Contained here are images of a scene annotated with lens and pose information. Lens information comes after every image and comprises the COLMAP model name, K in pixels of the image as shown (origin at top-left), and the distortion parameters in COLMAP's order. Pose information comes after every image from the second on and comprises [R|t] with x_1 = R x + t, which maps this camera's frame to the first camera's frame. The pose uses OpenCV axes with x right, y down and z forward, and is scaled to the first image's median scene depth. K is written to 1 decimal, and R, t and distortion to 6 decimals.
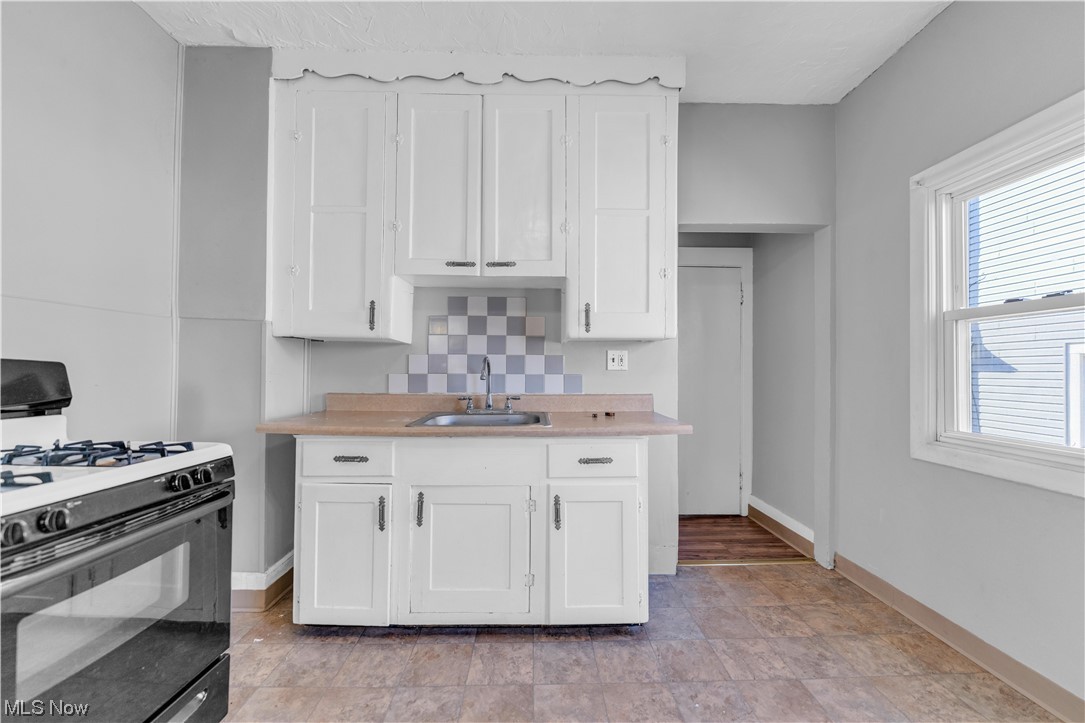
lens RADIAL K [[436.8, 0, 541.3], [0, 436.8, 361.9], [0, 0, 1]] dist [0.001550, -0.000231]
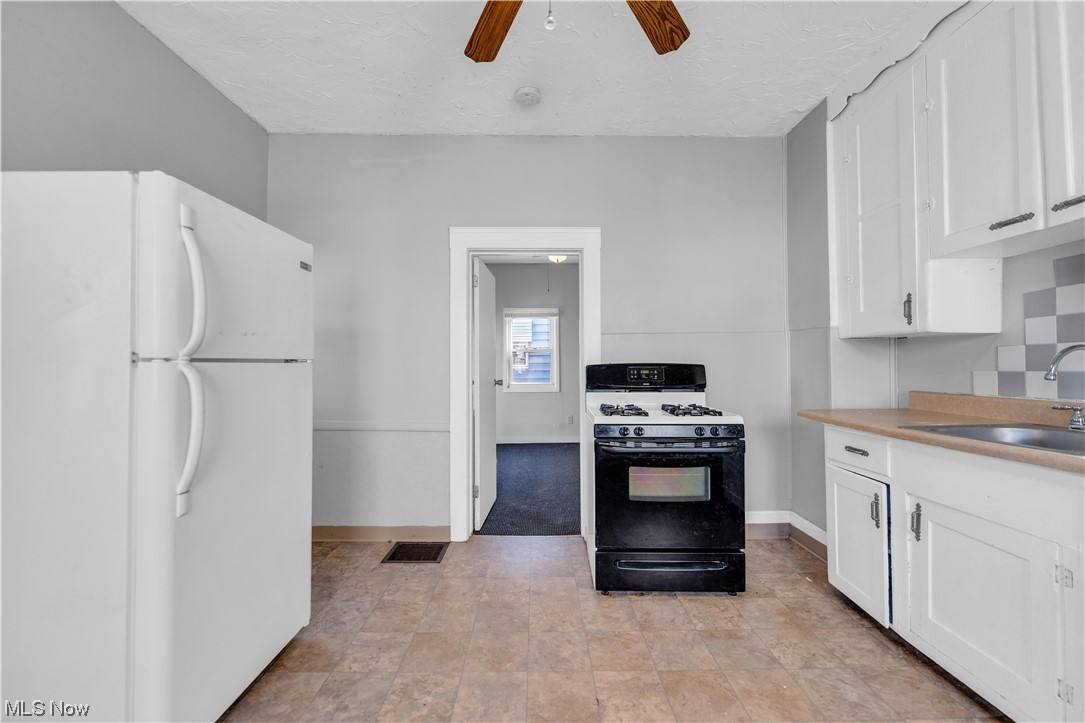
lens RADIAL K [[436.8, 0, 540.8], [0, 436.8, 362.8], [0, 0, 1]] dist [0.001550, -0.000231]
pose [[-0.018372, -0.018000, -0.999669, 0.581488], [0.022638, 0.999574, -0.018415, 0.008993], [0.999575, -0.022969, -0.017956, 0.227727]]
